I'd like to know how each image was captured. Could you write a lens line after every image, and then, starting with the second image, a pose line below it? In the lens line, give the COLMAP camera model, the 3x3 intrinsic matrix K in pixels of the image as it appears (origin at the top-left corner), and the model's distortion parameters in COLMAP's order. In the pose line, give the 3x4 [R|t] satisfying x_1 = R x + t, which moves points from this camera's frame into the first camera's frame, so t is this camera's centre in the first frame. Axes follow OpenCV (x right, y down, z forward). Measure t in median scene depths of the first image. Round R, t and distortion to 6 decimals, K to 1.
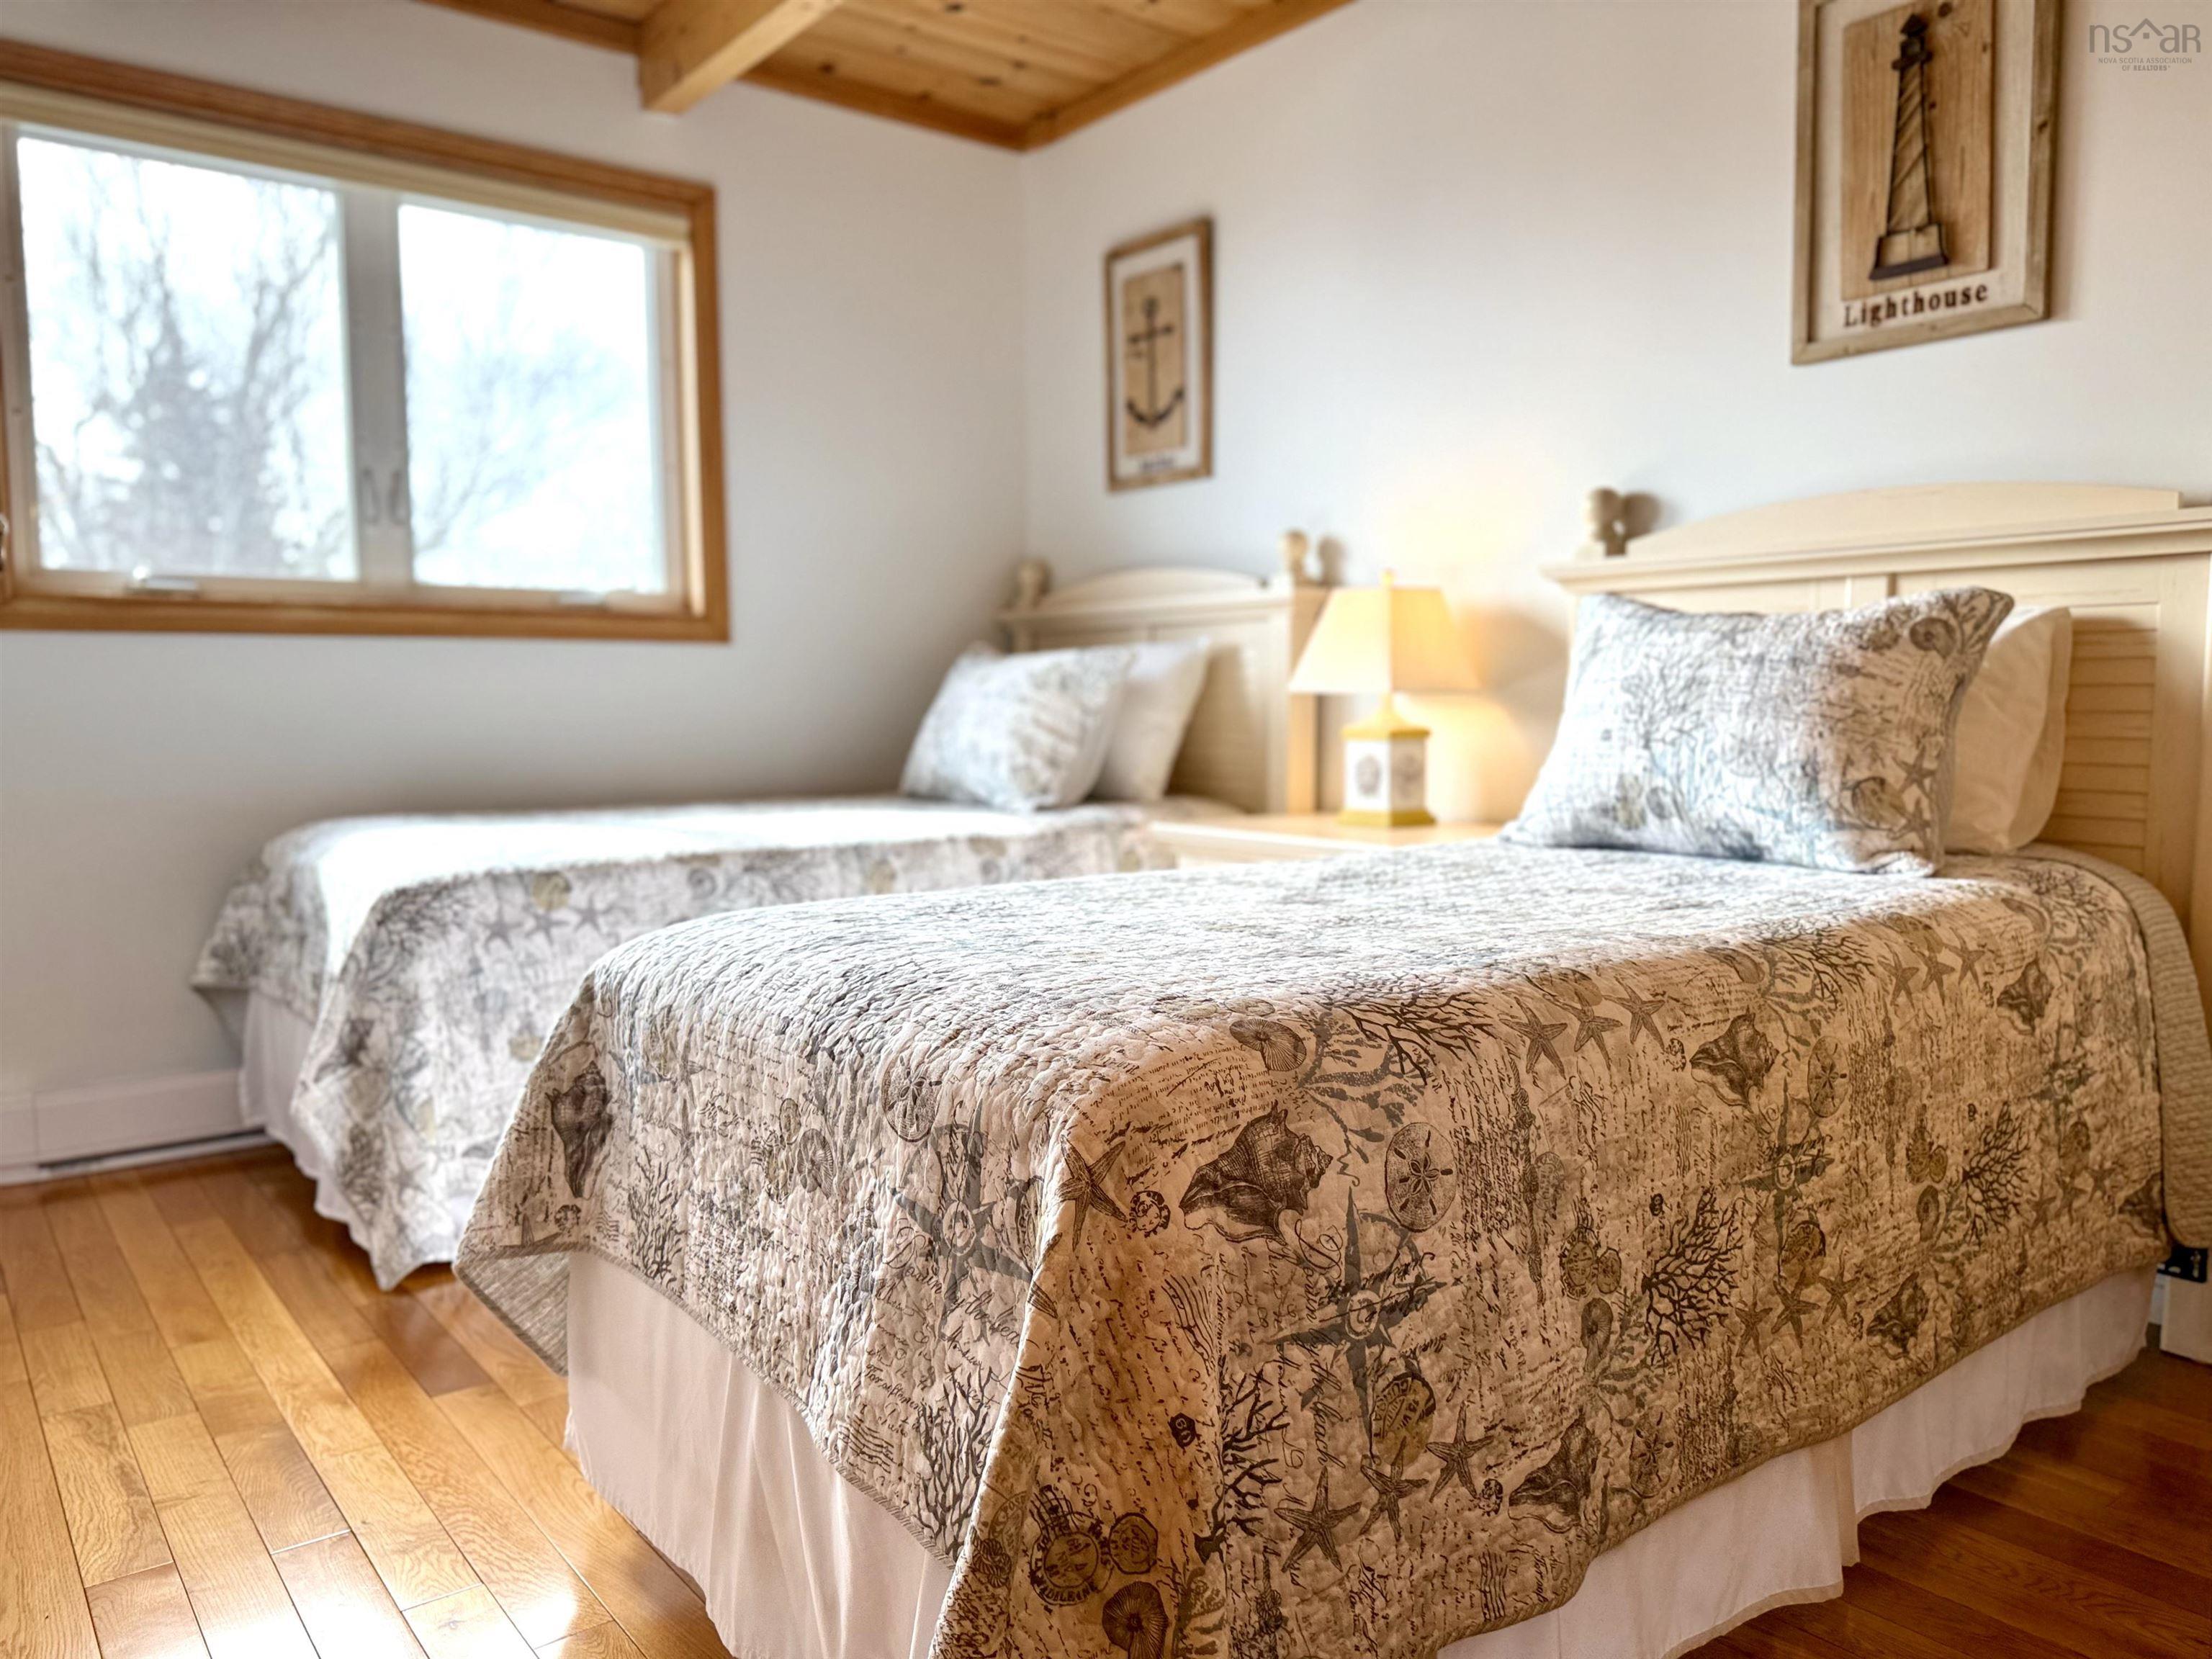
lens RADIAL K [[1691.6, 0, 1106.0], [0, 1691.6, 829.5], [0, 0, 1]] dist [0.099908, -0.141585]
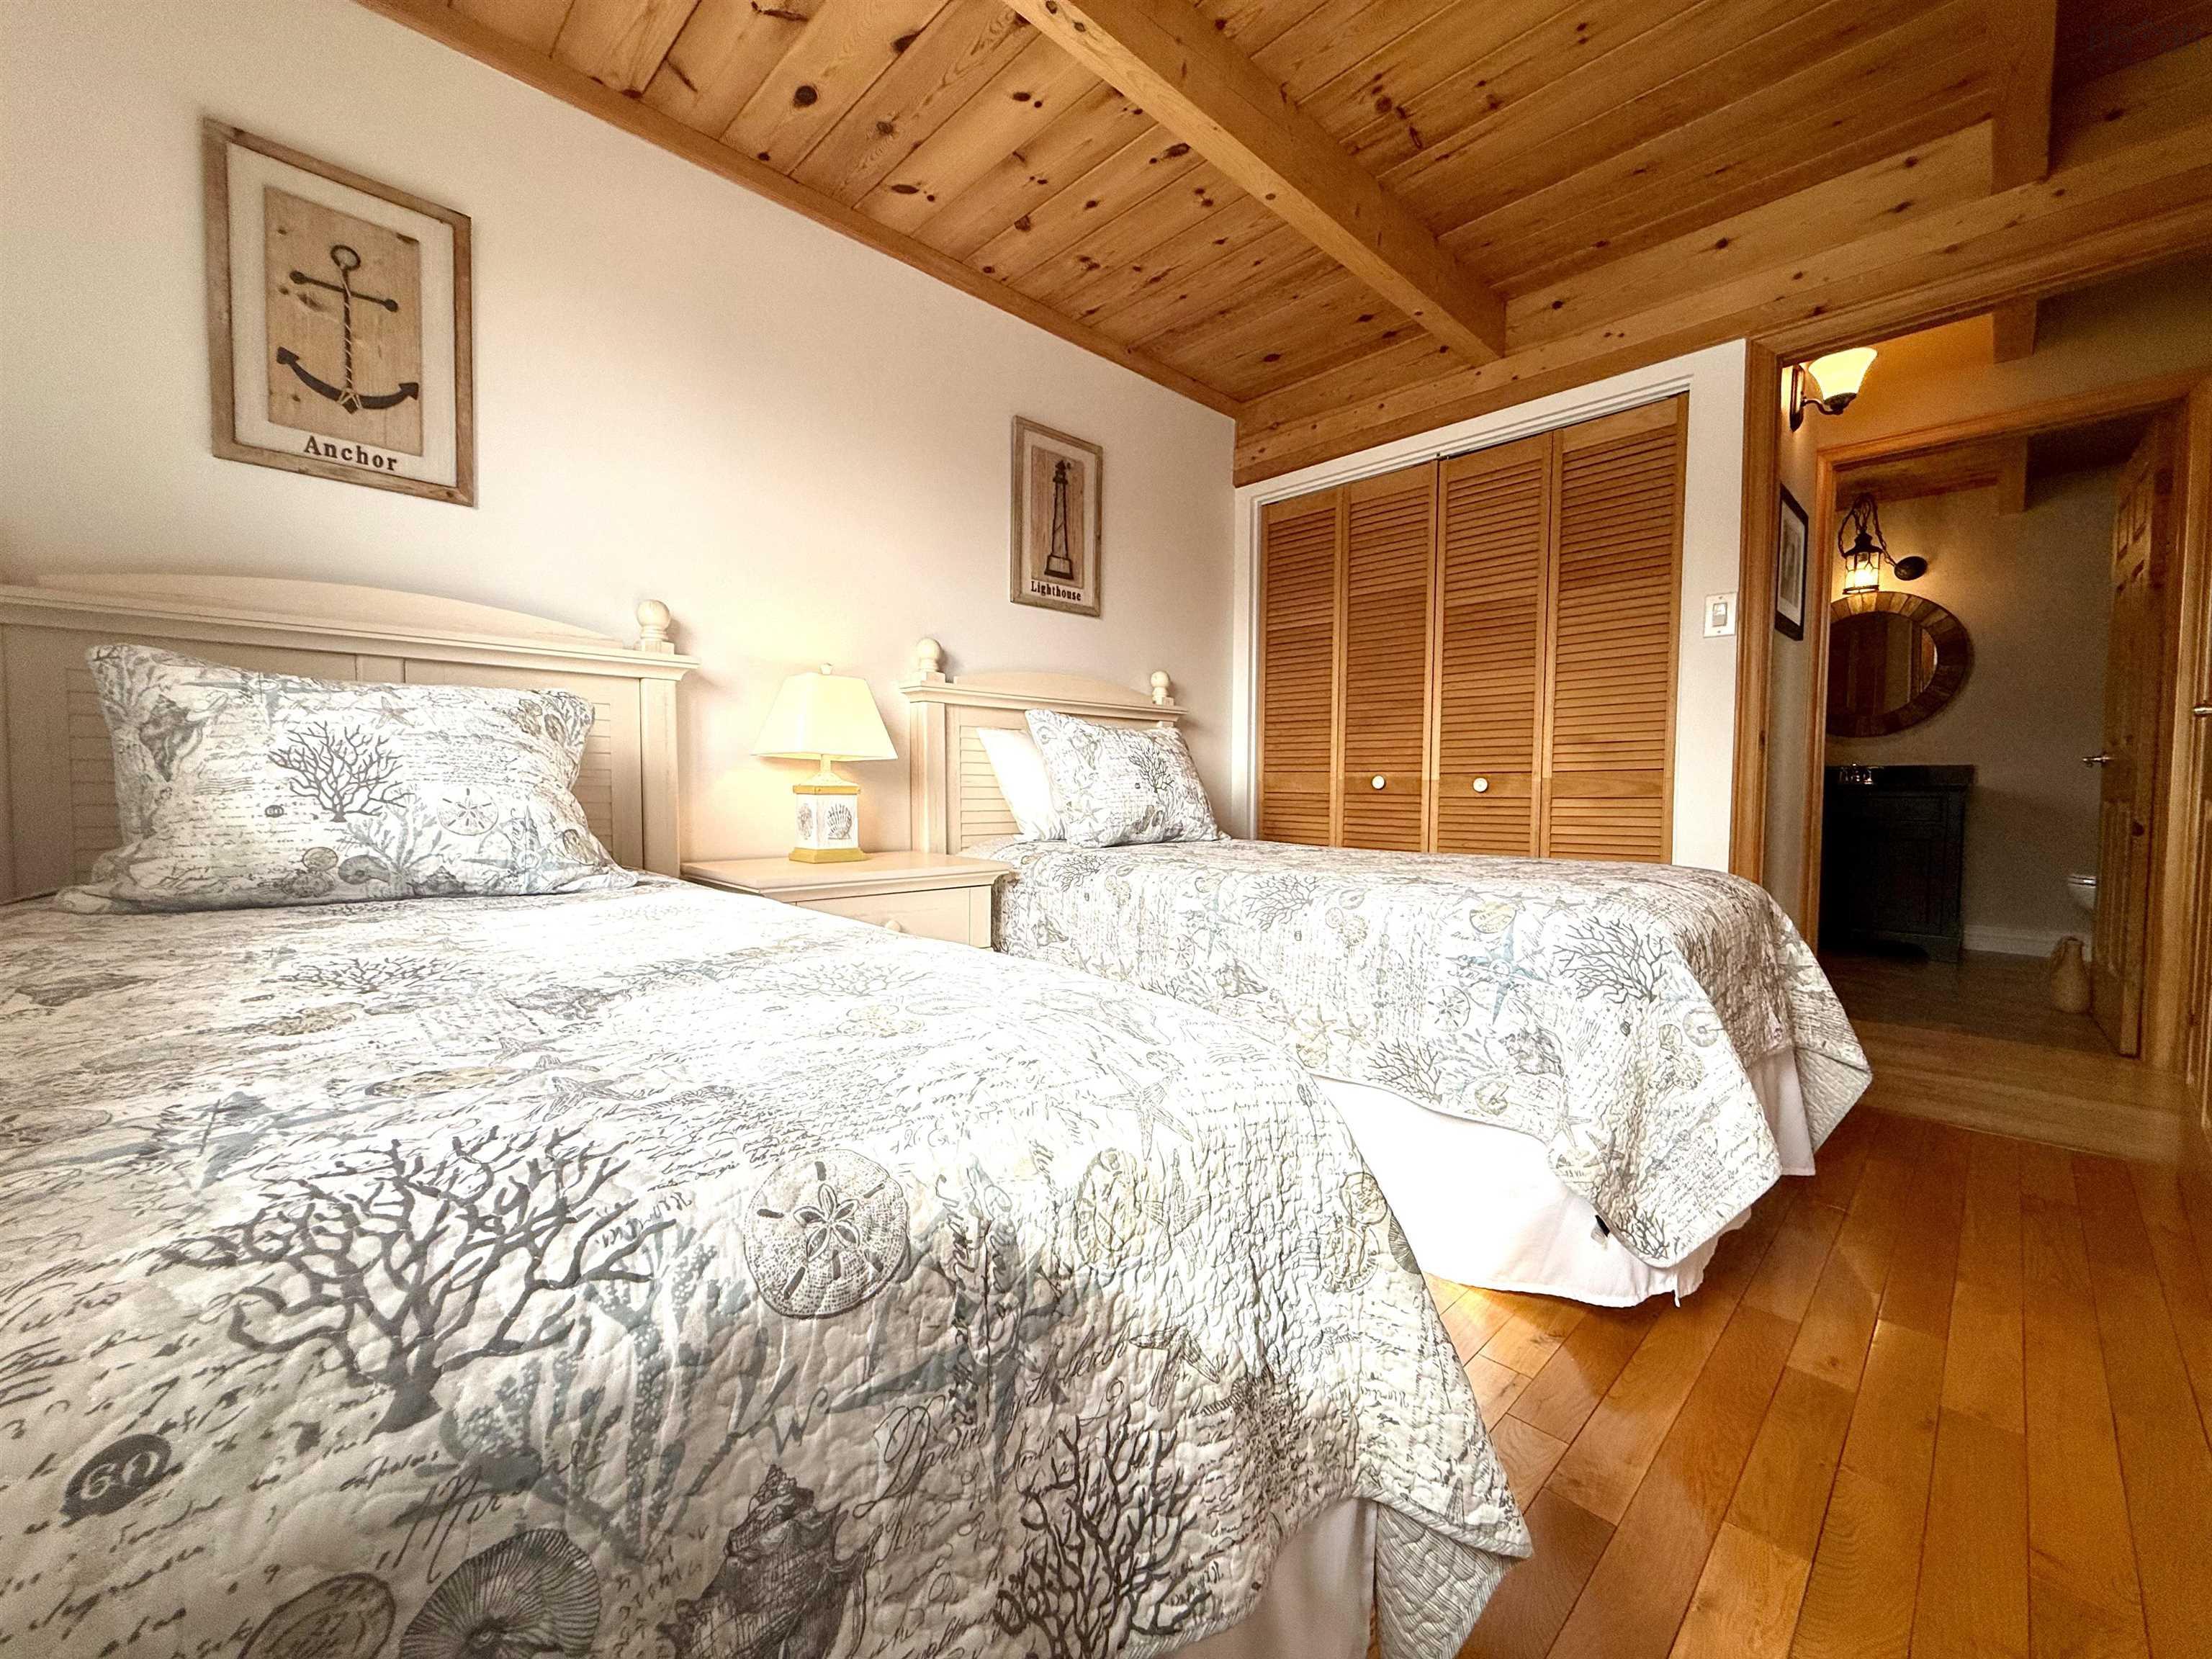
lens RADIAL K [[890.4, 0, 1106.0], [0, 890.4, 829.5], [0, 0, 1]] dist [-0.000031, -0.000025]
pose [[-0.129650, -0.033236, 0.991003, -0.453171], [0.076245, 0.996145, 0.043383, -0.032263], [-0.988624, 0.081184, -0.126616, 0.746531]]
